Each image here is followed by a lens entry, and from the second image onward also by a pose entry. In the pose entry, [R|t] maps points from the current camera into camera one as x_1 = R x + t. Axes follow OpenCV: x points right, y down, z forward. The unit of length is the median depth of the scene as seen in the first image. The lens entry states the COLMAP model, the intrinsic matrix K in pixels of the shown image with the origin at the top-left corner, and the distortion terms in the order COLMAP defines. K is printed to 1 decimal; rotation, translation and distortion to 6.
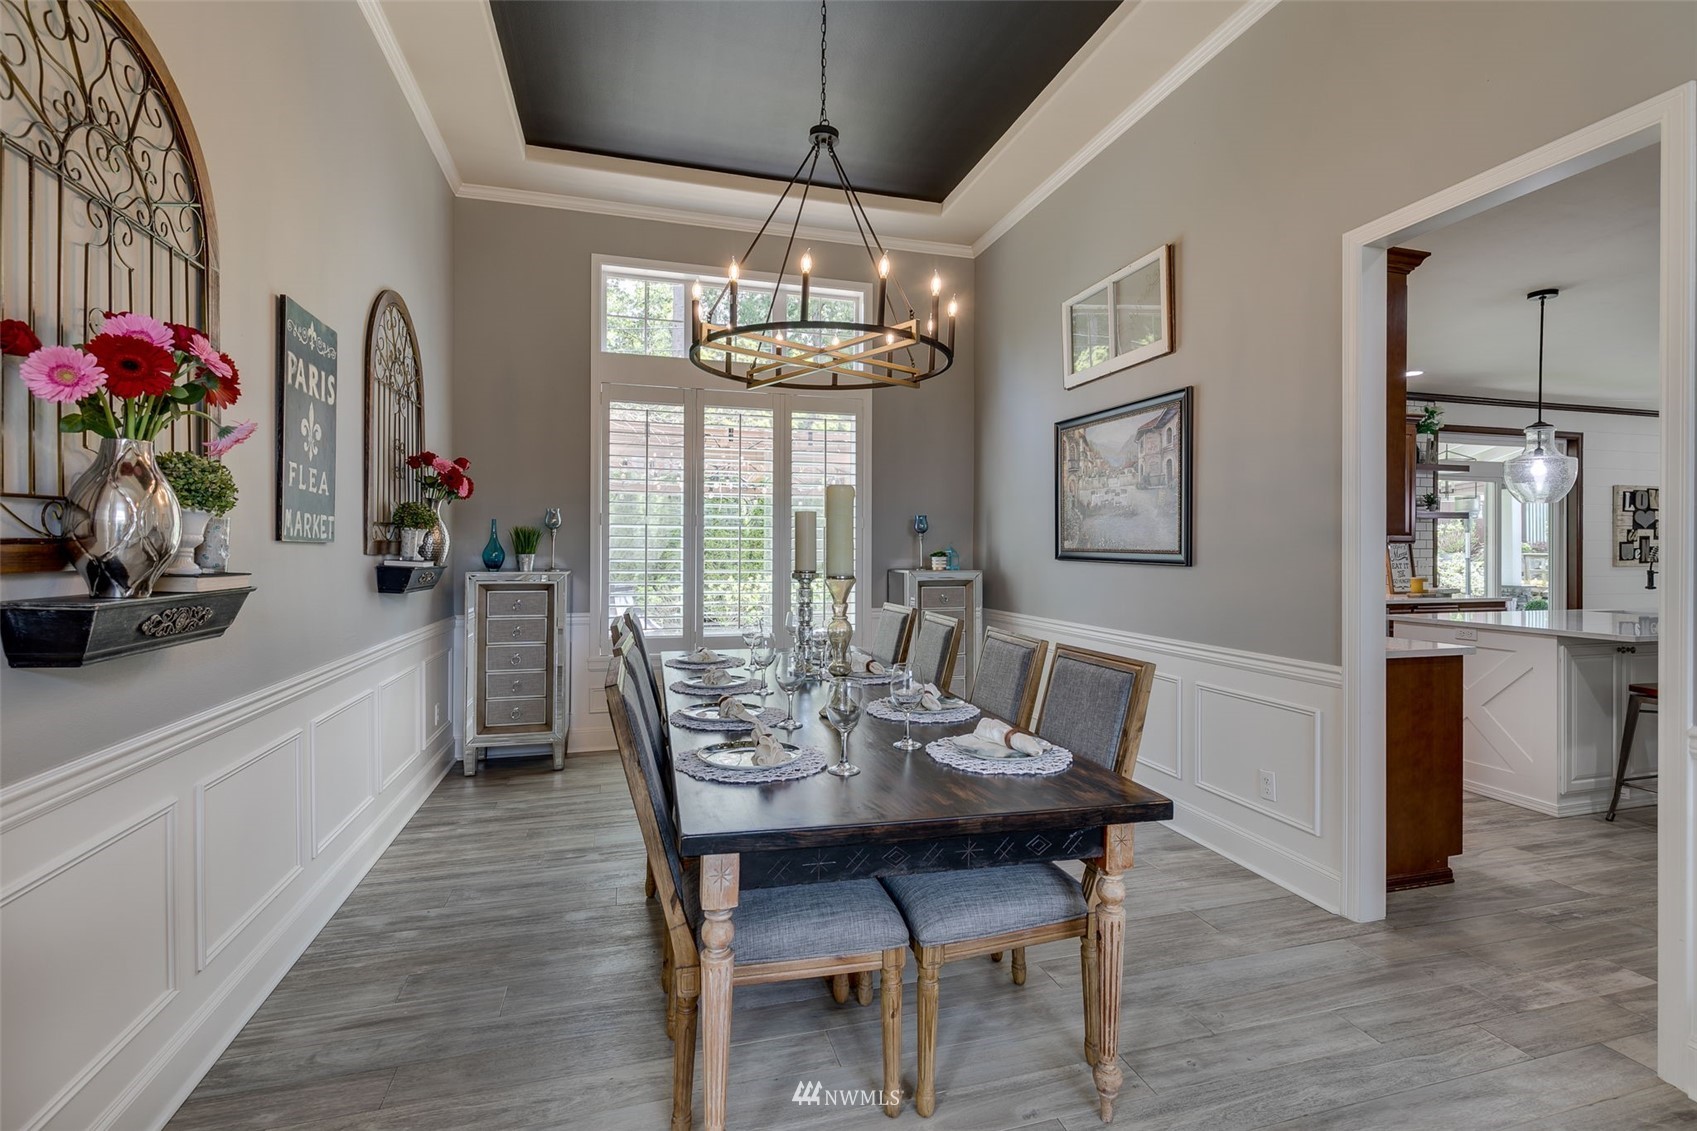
lens RADIAL K [[788.5, 0, 849.2], [0, 788.5, 563.8], [0, 0, 1]] dist [0.029954, -0.000204]
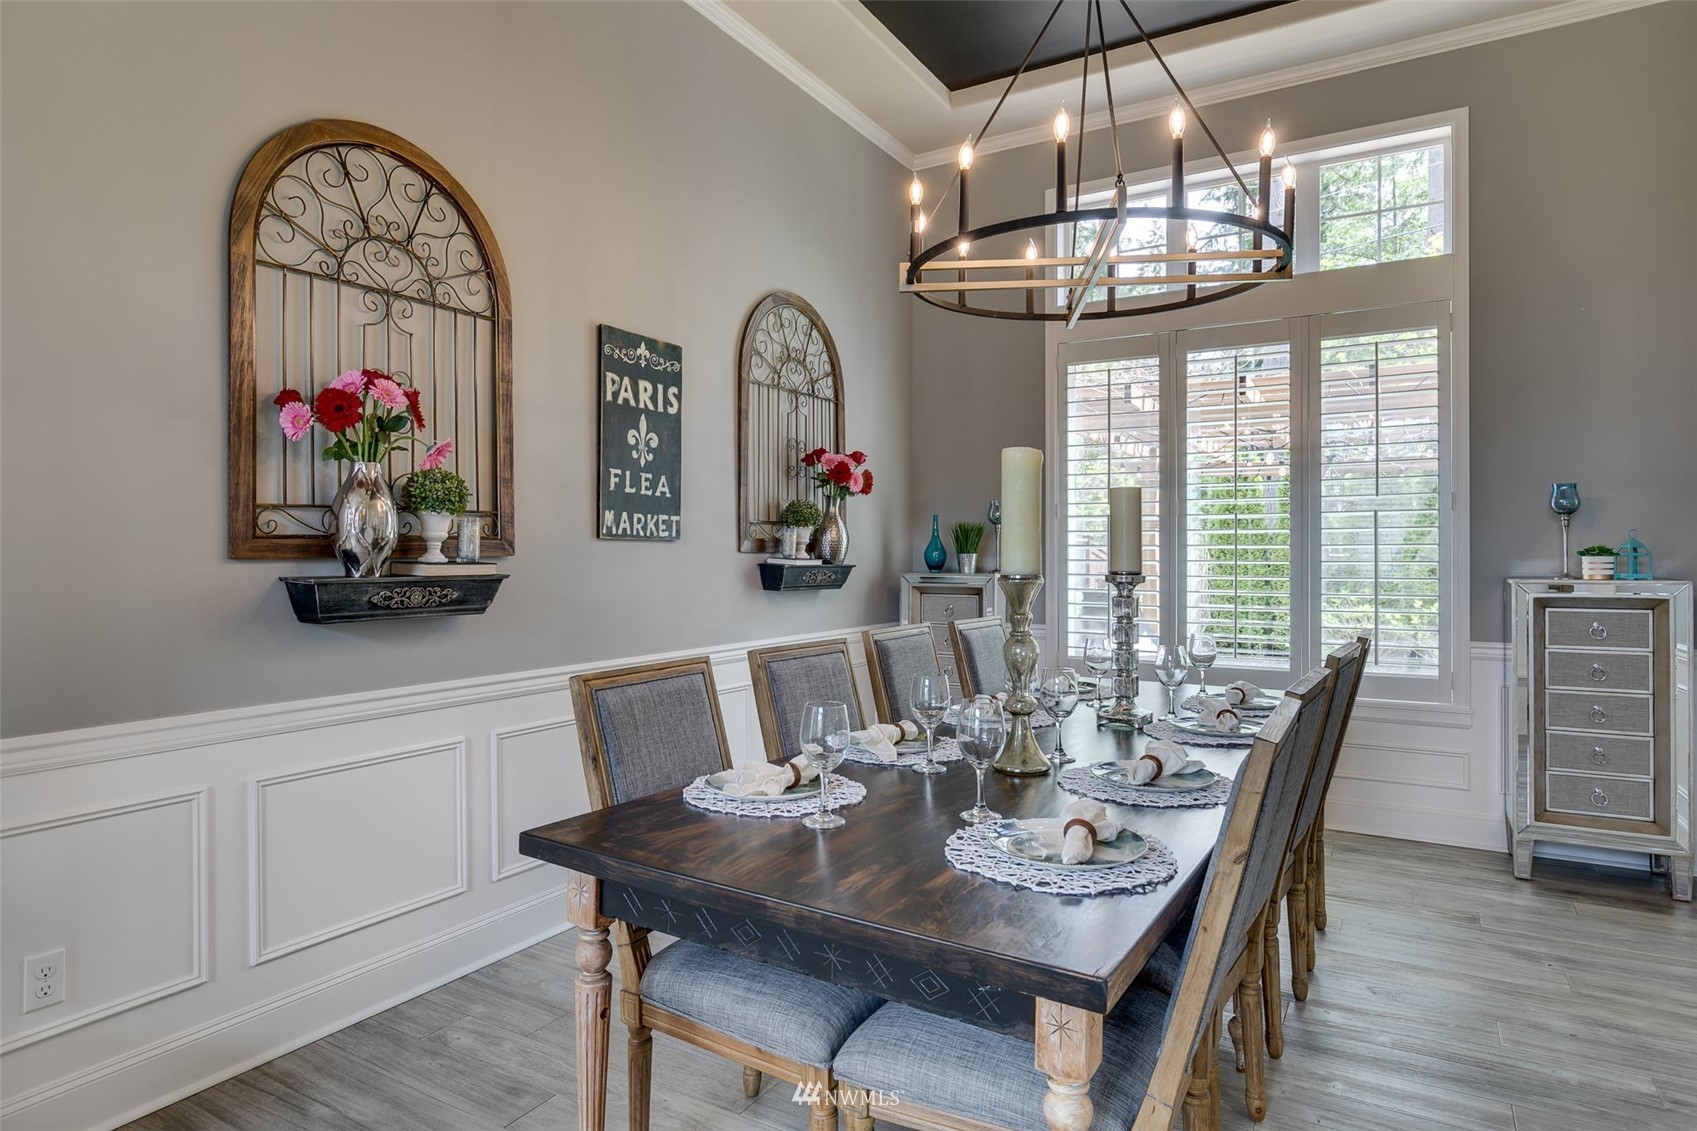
lens RADIAL K [[1033.4, 0, 848.8], [0, 1033.4, 562.4], [0, 0, 1]] dist [0.094803, 0.000089]
pose [[0.736135, 0.002842, -0.676829, 0.552614], [-0.009076, 0.999943, -0.005673, 0.010992], [0.676774, 0.010319, 0.736119, 0.139086]]
